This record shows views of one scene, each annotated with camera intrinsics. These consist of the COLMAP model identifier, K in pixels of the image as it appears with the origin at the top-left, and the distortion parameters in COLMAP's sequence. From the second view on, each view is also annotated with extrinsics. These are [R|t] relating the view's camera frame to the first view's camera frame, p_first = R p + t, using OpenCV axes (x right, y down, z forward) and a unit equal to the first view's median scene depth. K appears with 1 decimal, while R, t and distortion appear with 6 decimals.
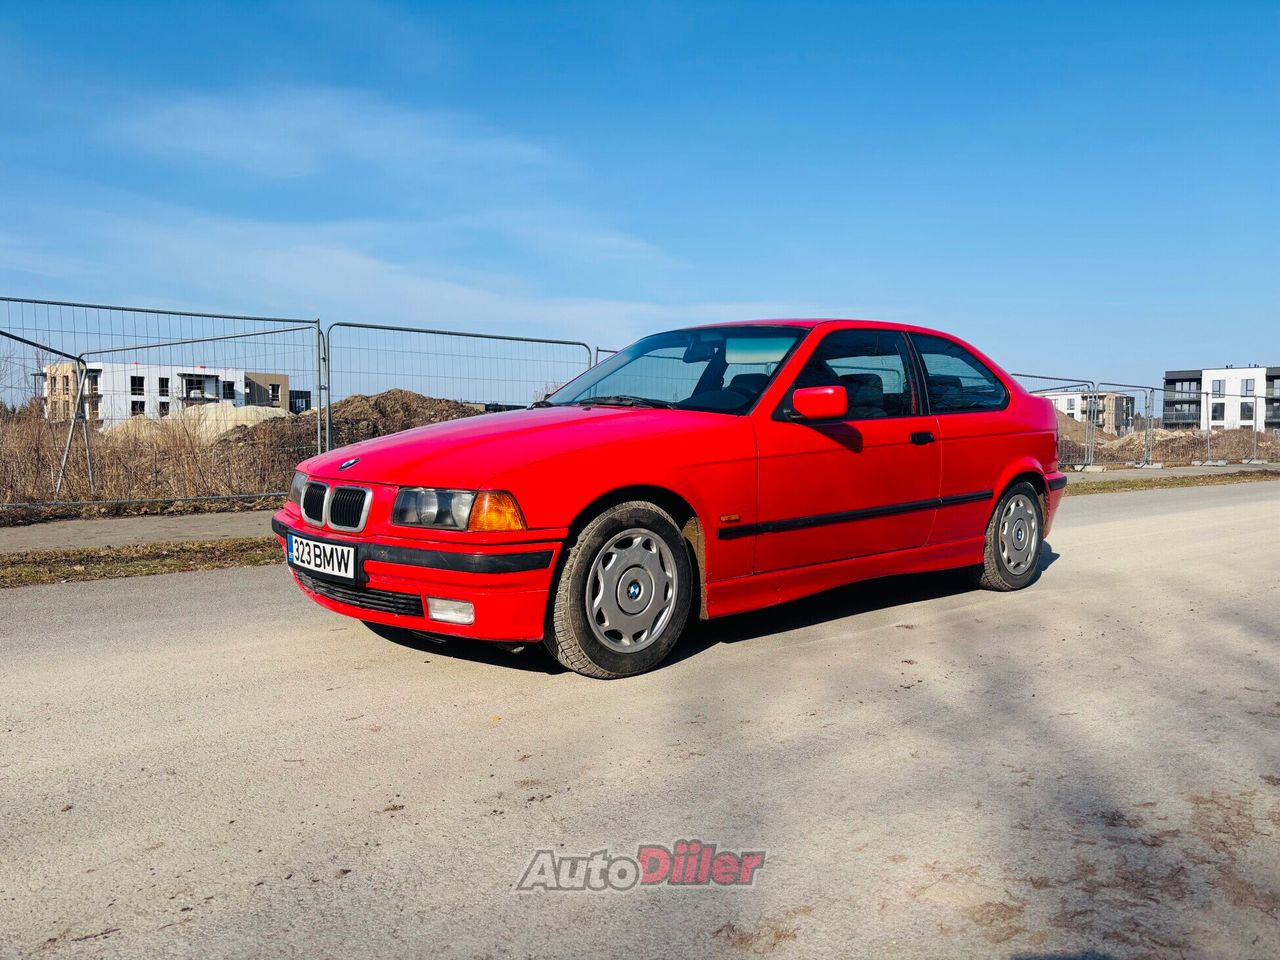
lens RADIAL K [[951.4, 0, 640.0], [0, 951.4, 480.0], [0, 0, 1]] dist [0.075159, -0.088887]
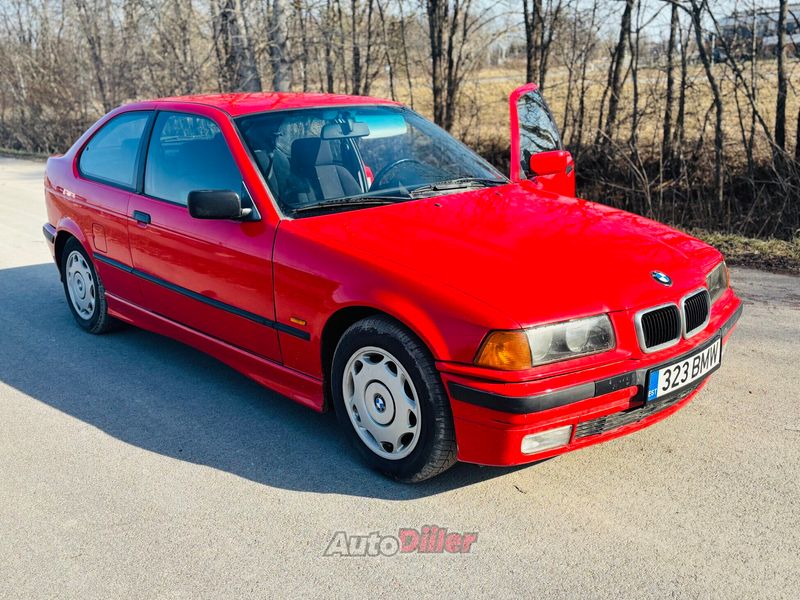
lens RADIAL K [[786.8, 0, 400.0], [0, 786.8, 300.0], [0, 0, 1]] dist [0.043011, 0.012405]
pose [[0.003799, -0.274389, 0.961611, -1.142812], [0.096886, 0.957195, 0.272746, -0.256268], [-0.995288, 0.092130, 0.030221, 1.280823]]
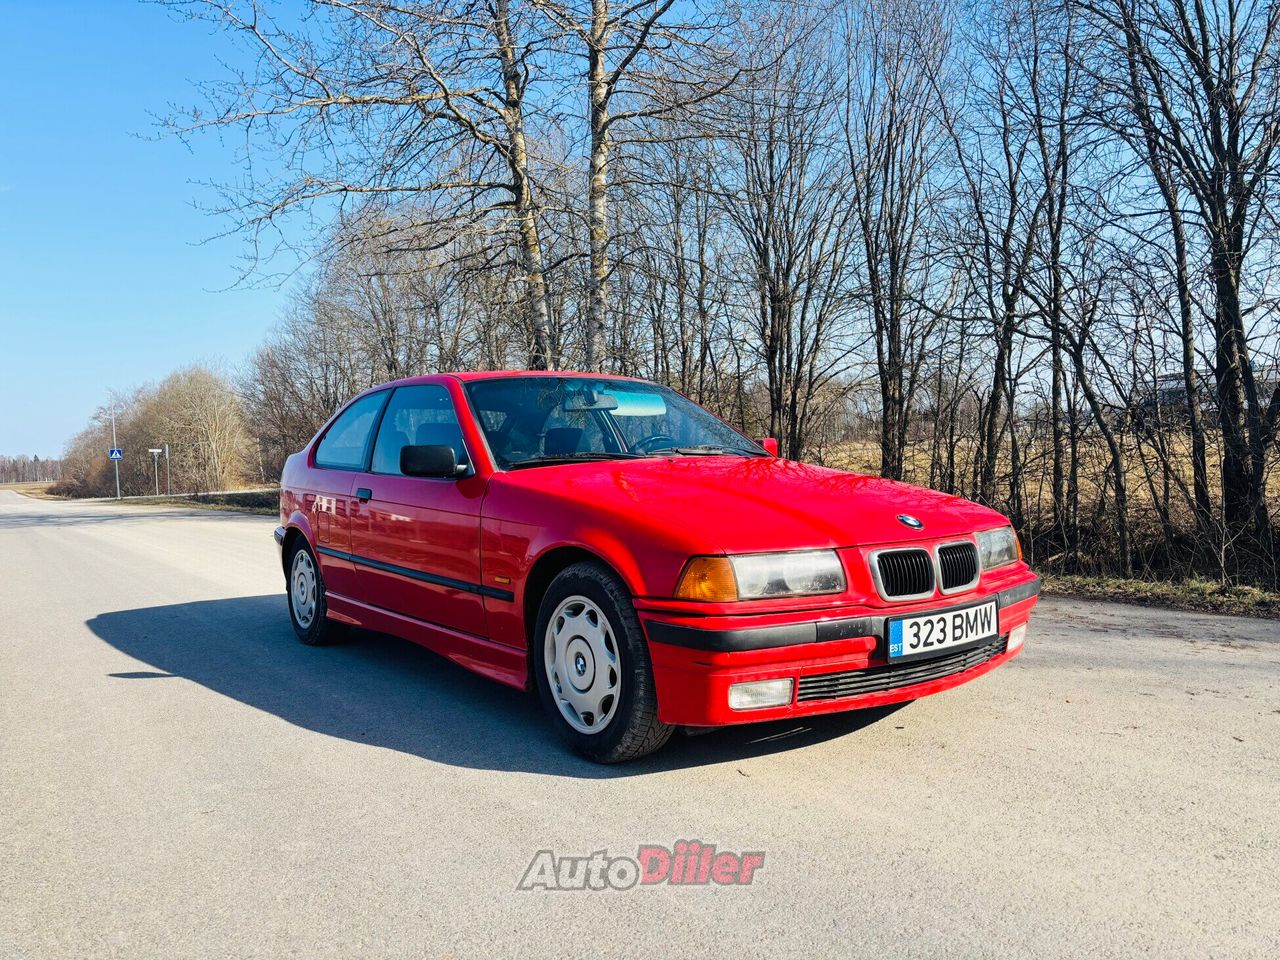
lens RADIAL K [[951.4, 0, 640.0], [0, 951.4, 480.0], [0, 0, 1]] dist [0.075159, -0.088887]
pose [[0.116636, -0.034624, 0.992571, -1.220002], [0.097637, 0.994951, 0.023234, -0.101011], [-0.988364, 0.094201, 0.119428, 1.160415]]
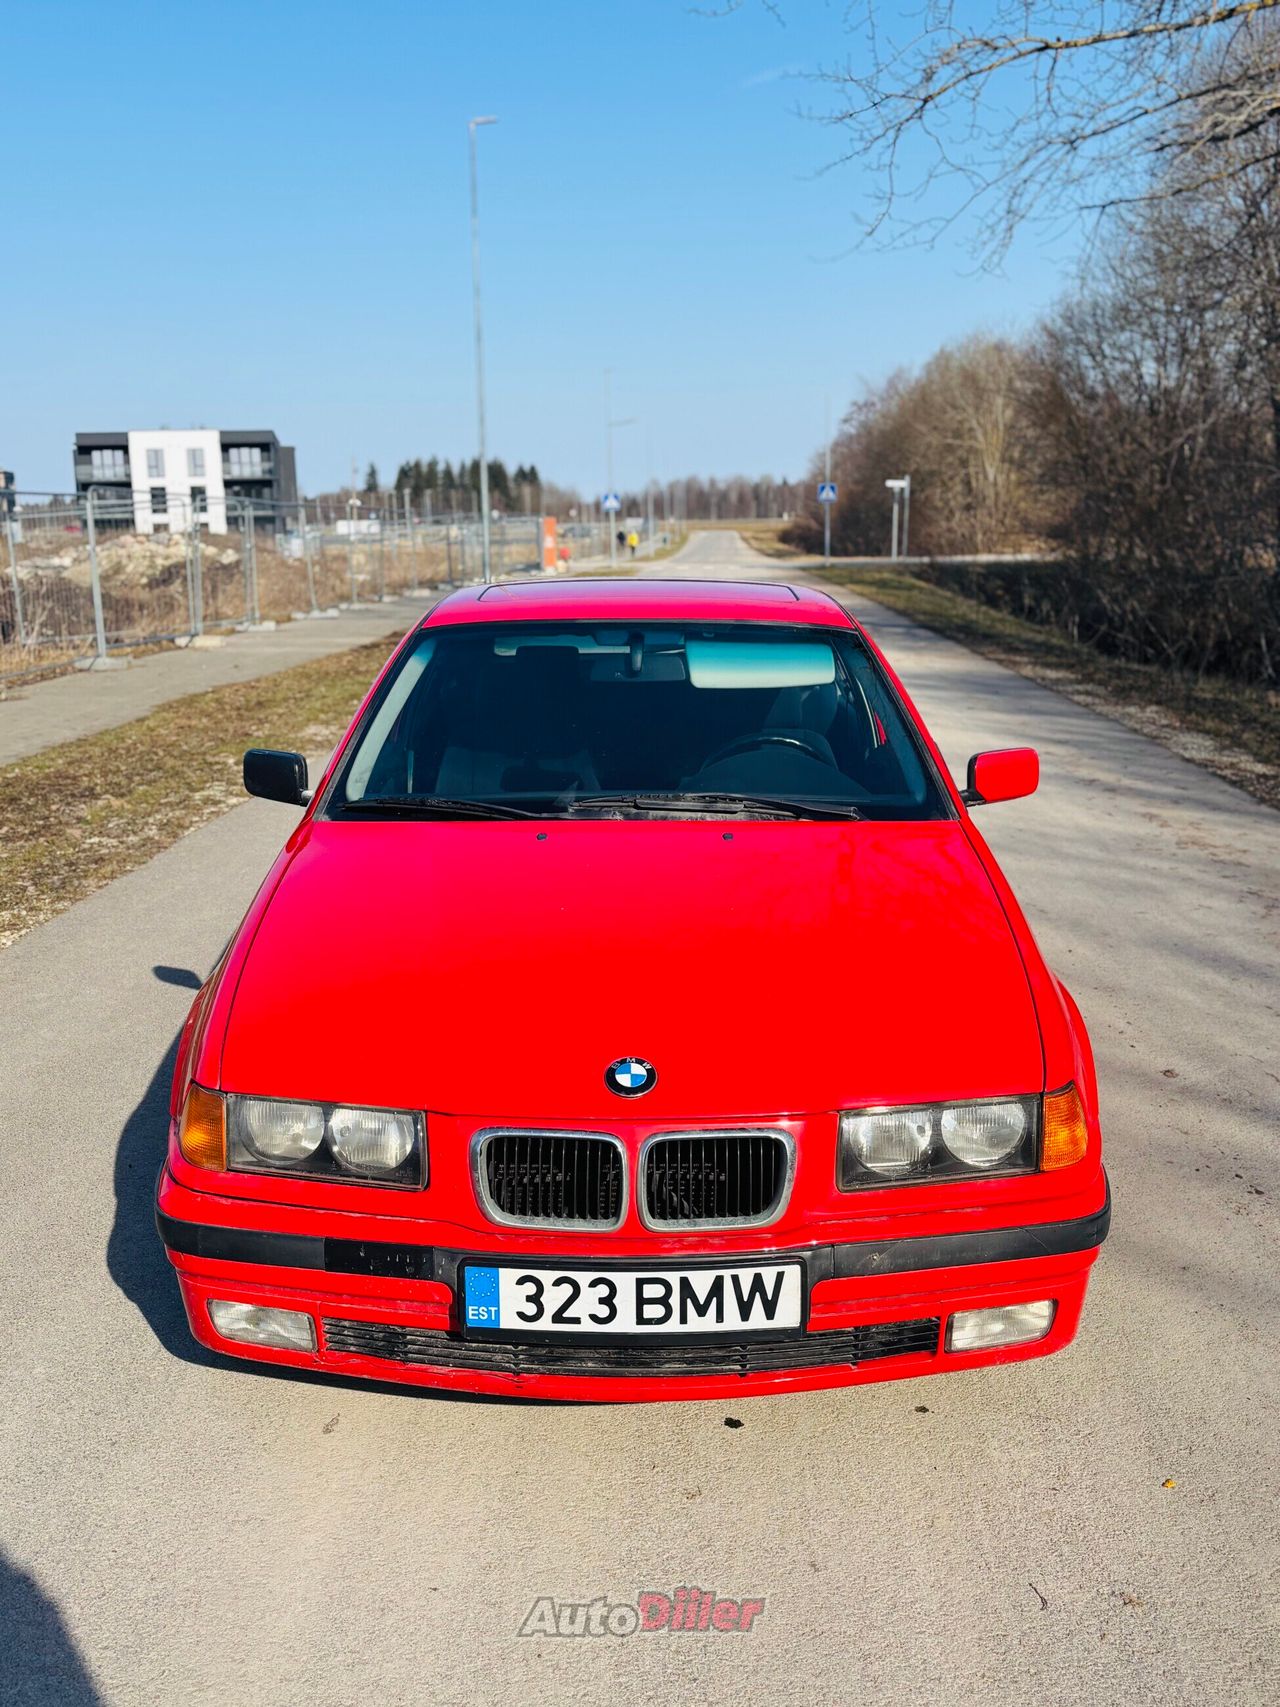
lens RADIAL K [[1696.5, 0, 639.0], [0, 1696.5, 835.5], [0, 0, 1]] dist [0.014397, 0.009345]
pose [[0.683456, -0.146301, 0.715181, -0.867268], [0.055222, 0.987266, 0.149188, -0.250418], [-0.727900, -0.062470, 0.682832, 0.476648]]
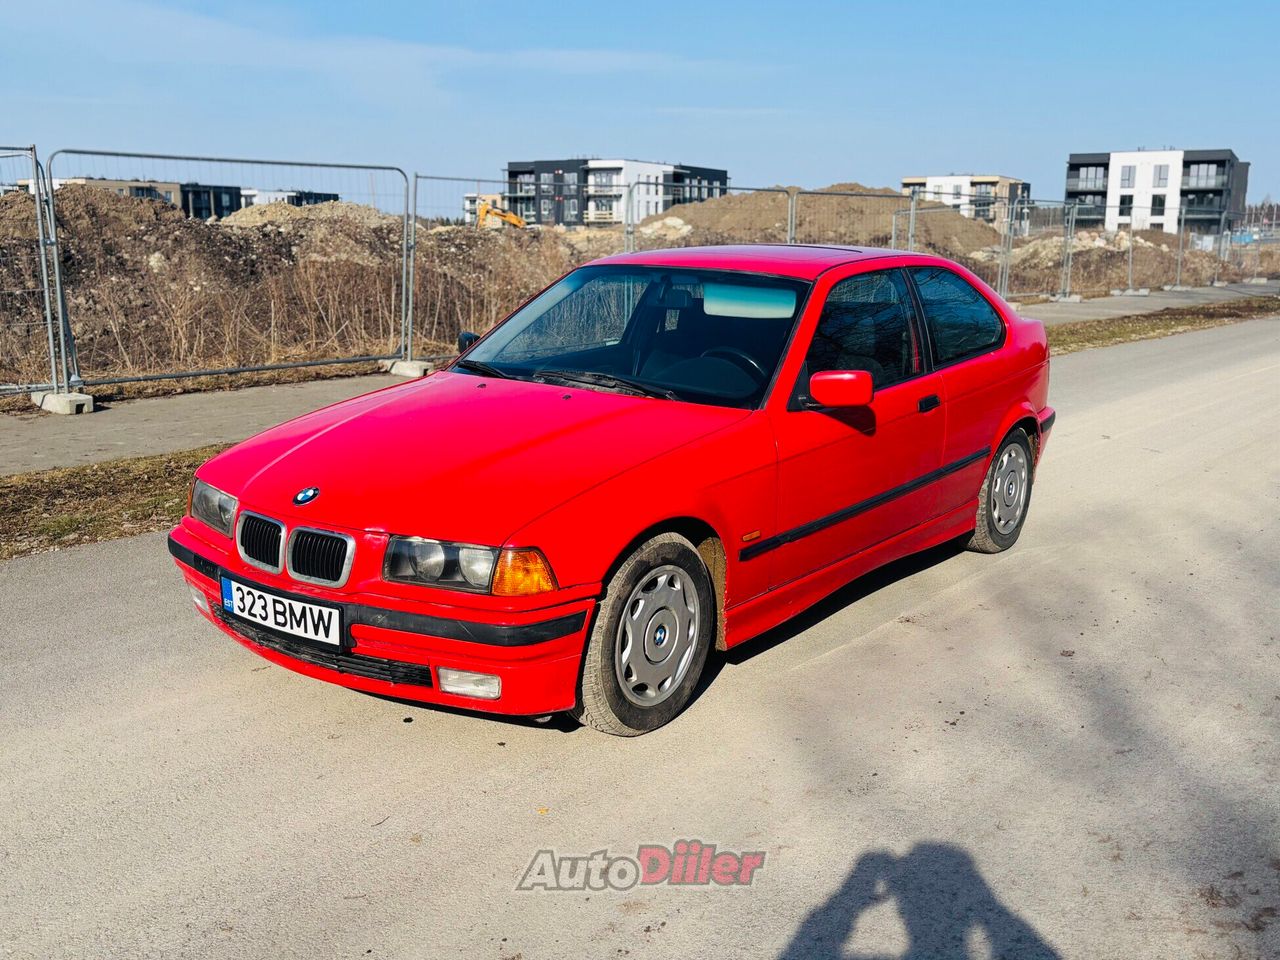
lens RADIAL K [[1251.8, 0, 637.4], [0, 1251.8, 483.1], [0, 0, 1]] dist [0.073419, -0.141545]
pose [[0.984147, -0.032806, 0.174296, -0.217252], [0.006178, 0.988488, 0.151172, -0.191603], [-0.177249, -0.147699, 0.973020, -0.090450]]
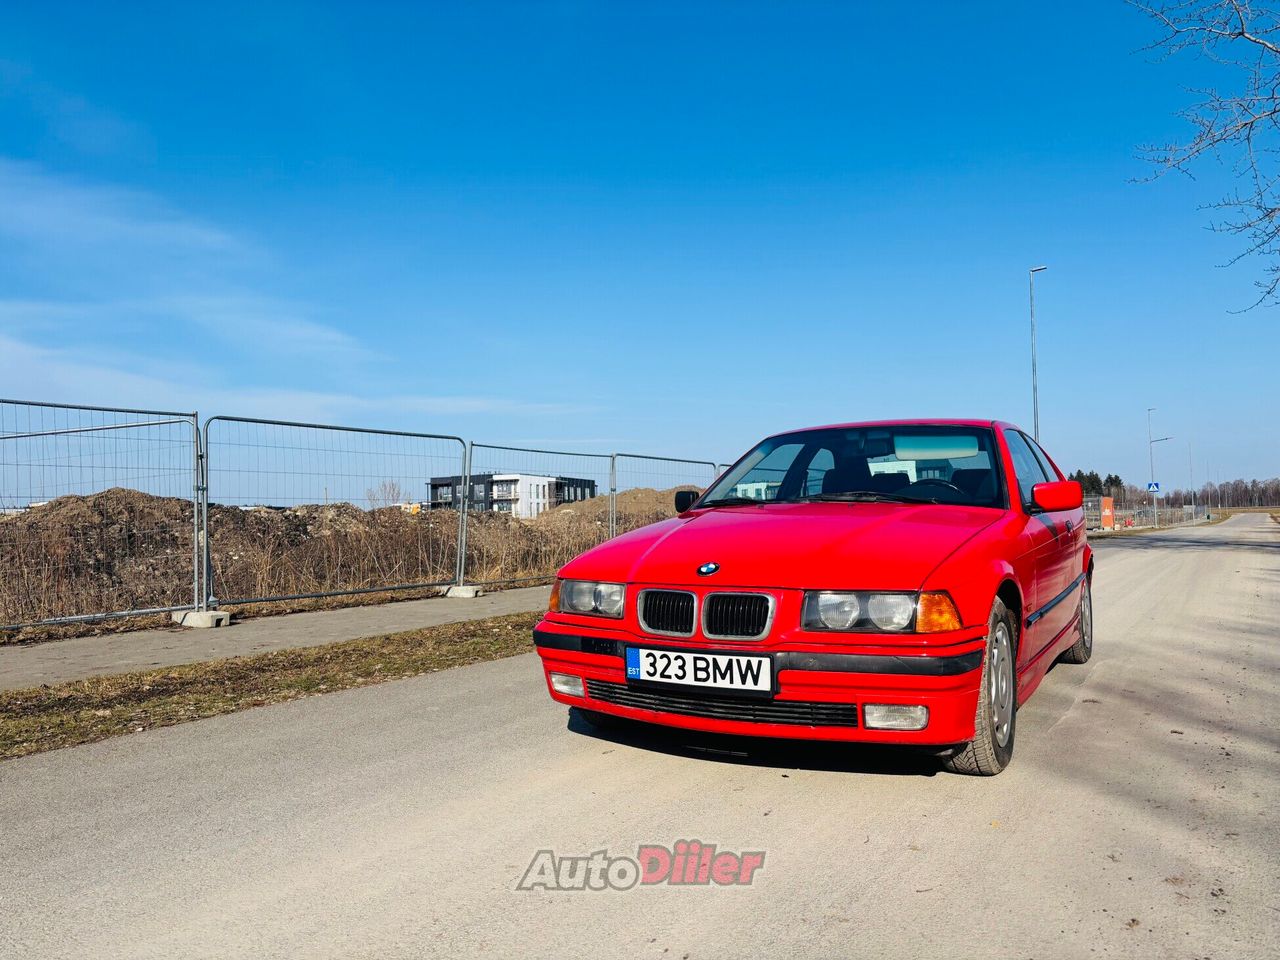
lens RADIAL K [[951.4, 0, 640.0], [0, 951.4, 480.0], [0, 0, 1]] dist [0.075159, -0.088887]
pose [[0.956178, -0.012279, 0.292527, -0.659092], [0.040469, 0.995073, -0.090509, -0.022469], [-0.289975, 0.098380, 0.951964, 0.112260]]
